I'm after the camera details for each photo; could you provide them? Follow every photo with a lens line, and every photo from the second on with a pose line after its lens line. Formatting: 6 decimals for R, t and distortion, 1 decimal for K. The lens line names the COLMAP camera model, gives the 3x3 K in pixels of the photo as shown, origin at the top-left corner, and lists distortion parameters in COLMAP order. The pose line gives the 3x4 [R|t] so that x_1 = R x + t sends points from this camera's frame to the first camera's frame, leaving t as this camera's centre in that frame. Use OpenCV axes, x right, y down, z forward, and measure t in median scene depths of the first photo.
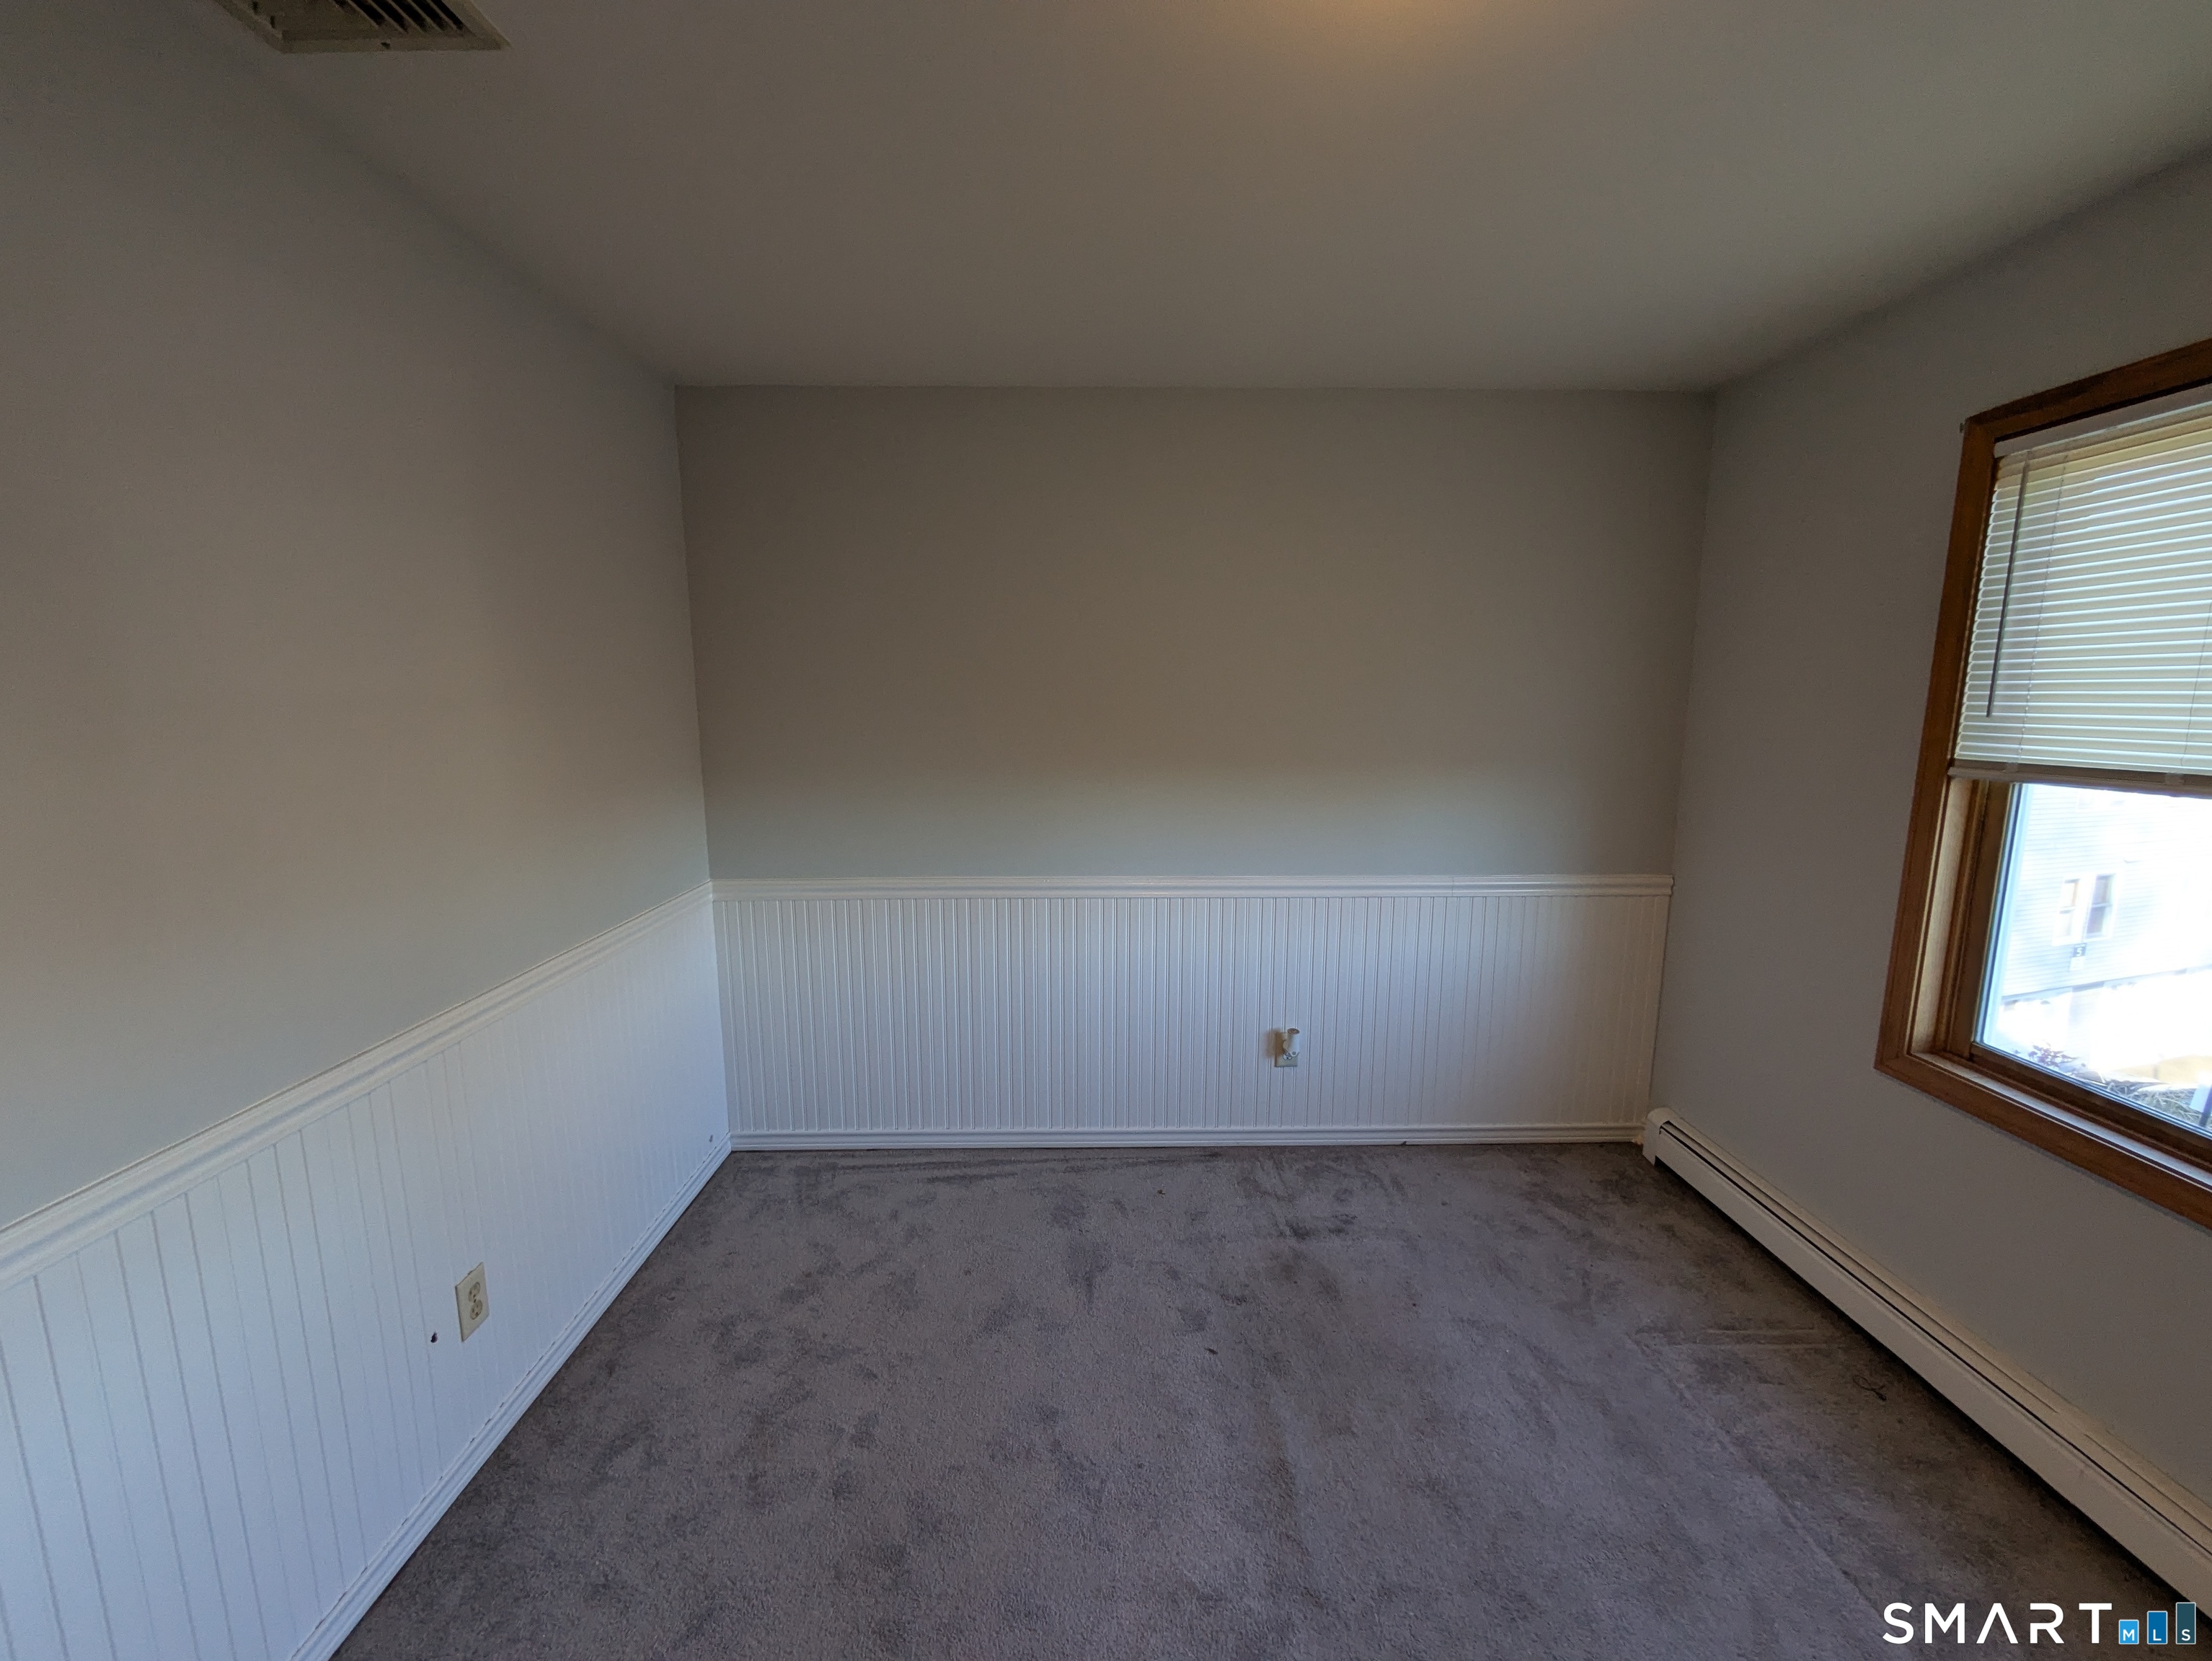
lens RADIAL K [[874.4, 0, 1110.1], [0, 874.4, 830.1], [0, 0, 1]] dist [-0.000089, 0.000076]
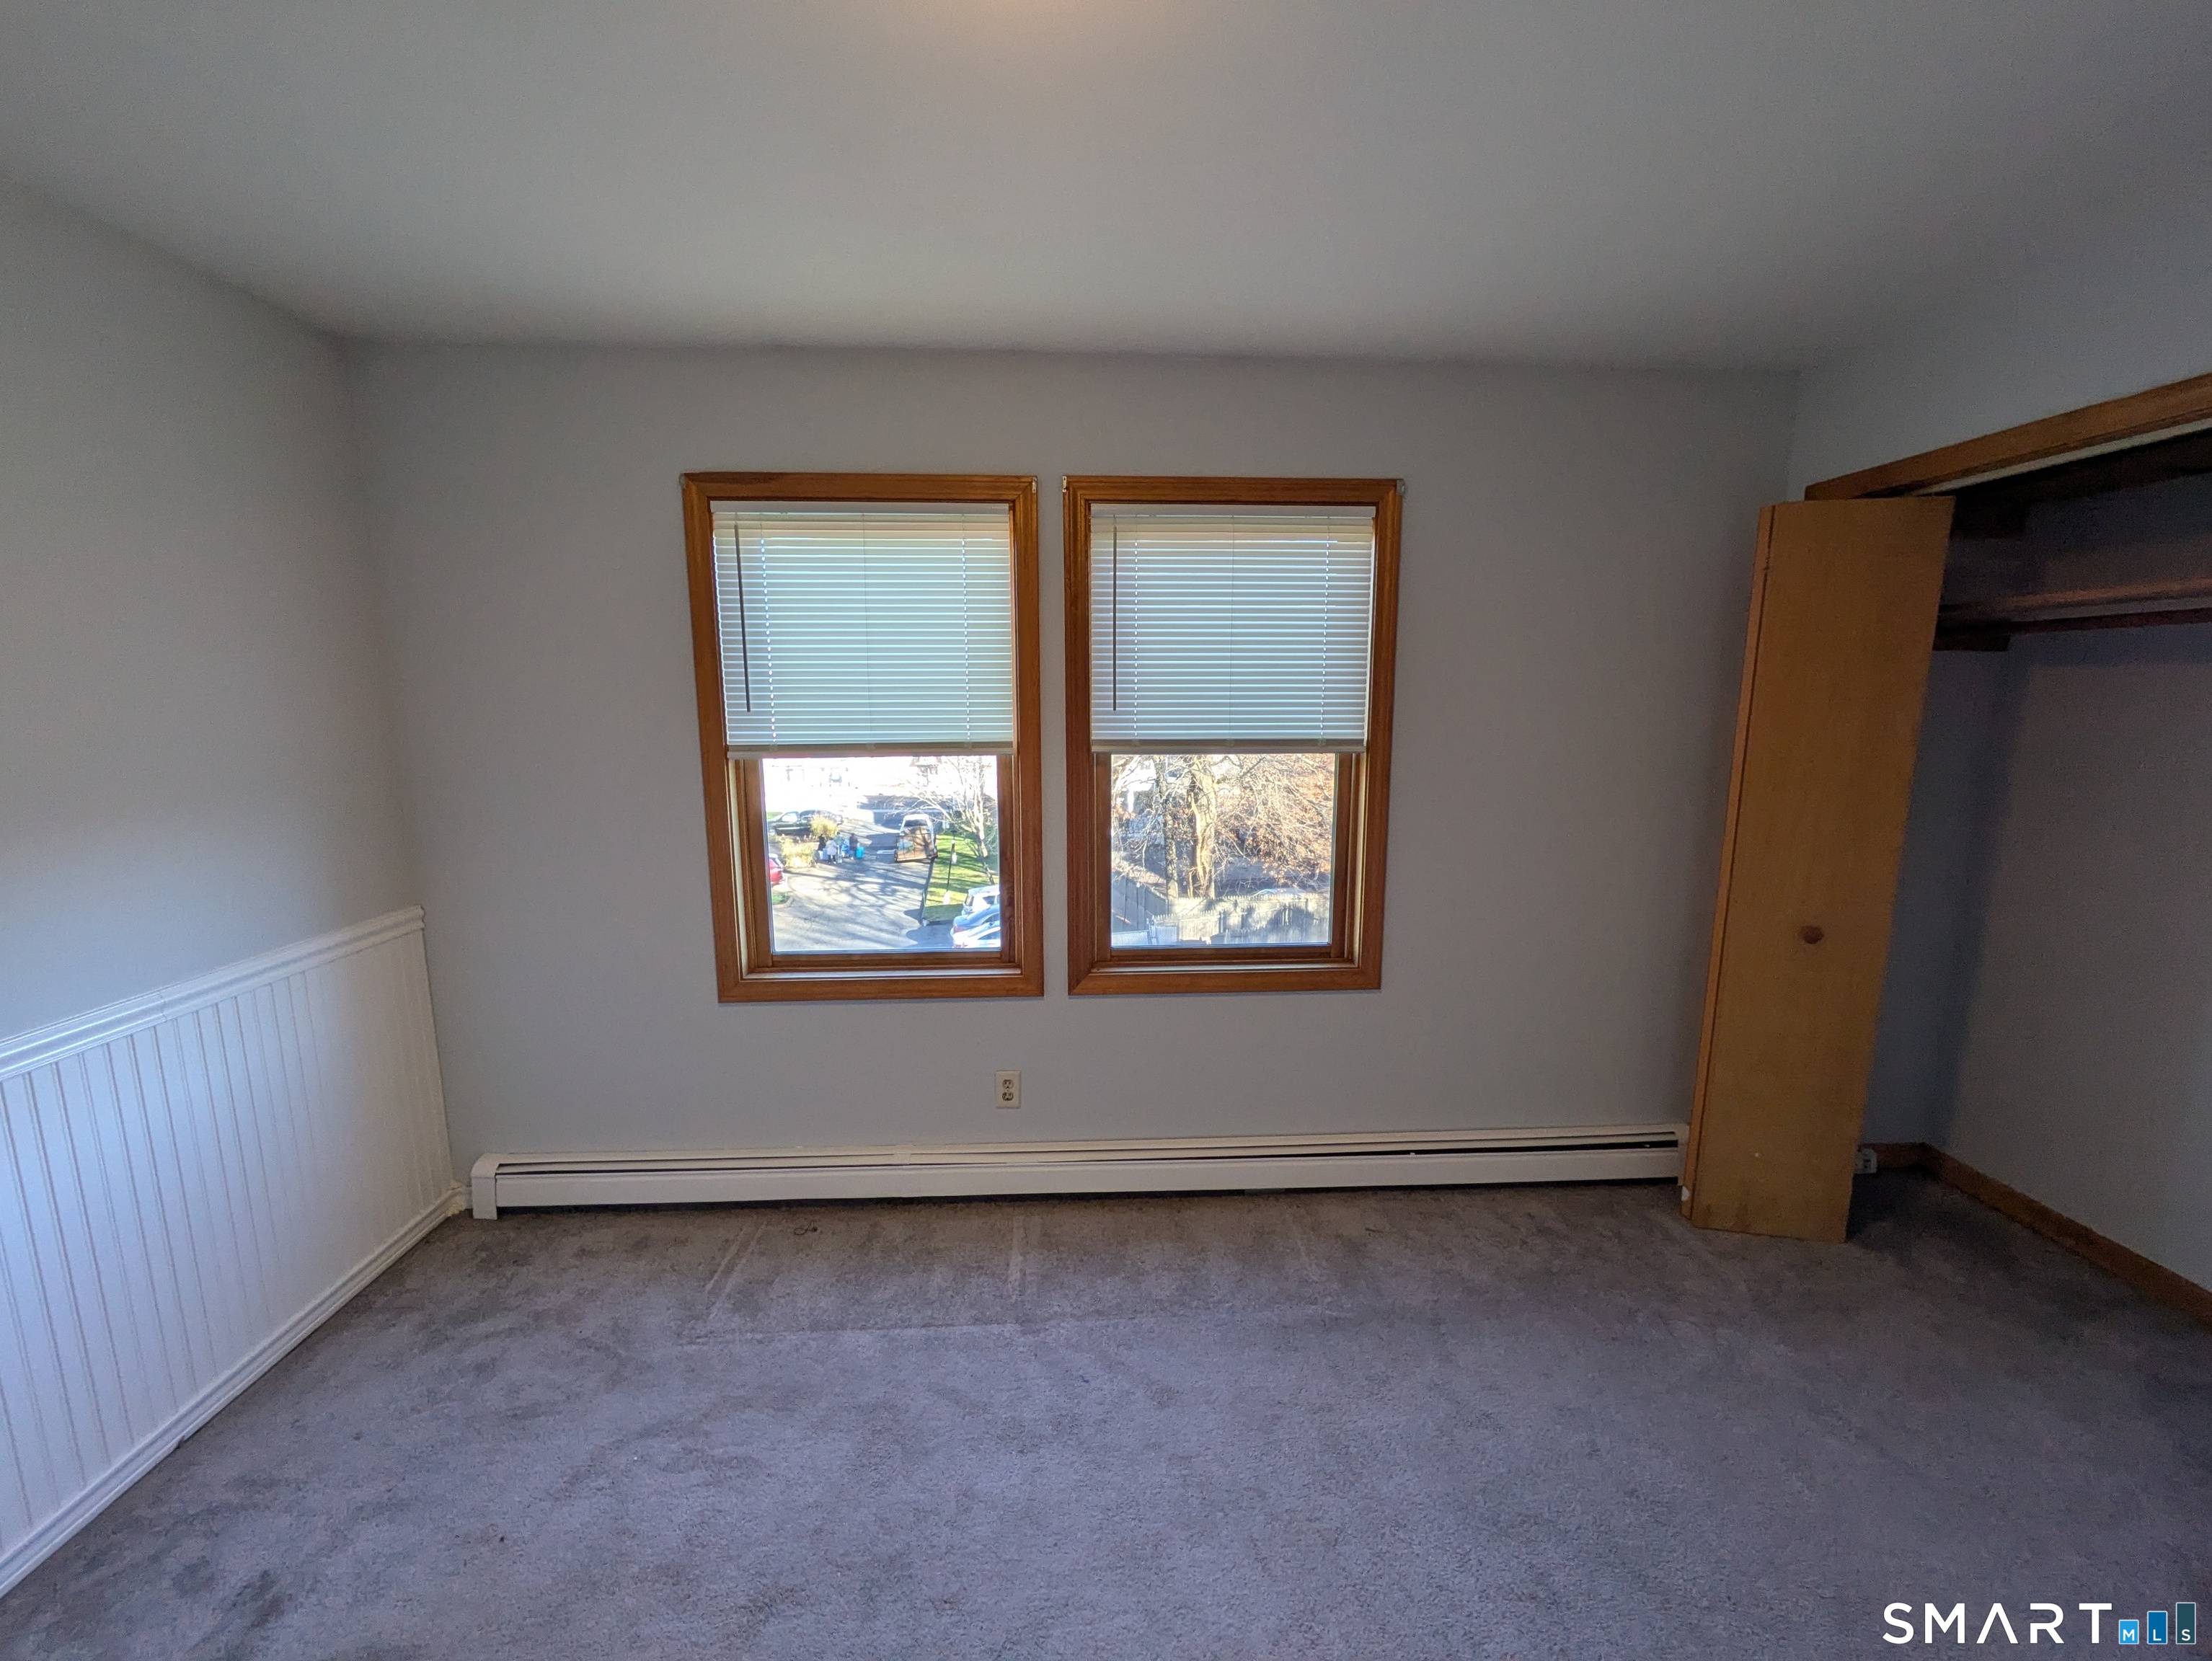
lens RADIAL K [[874.4, 0, 1110.1], [0, 874.4, 830.1], [0, 0, 1]] dist [-0.000089, 0.000076]
pose [[-0.036776, -0.153412, 0.987478, -0.283004], [0.155802, 0.975183, 0.157304, -0.062174], [-0.987103, 0.159636, -0.011961, 0.401338]]
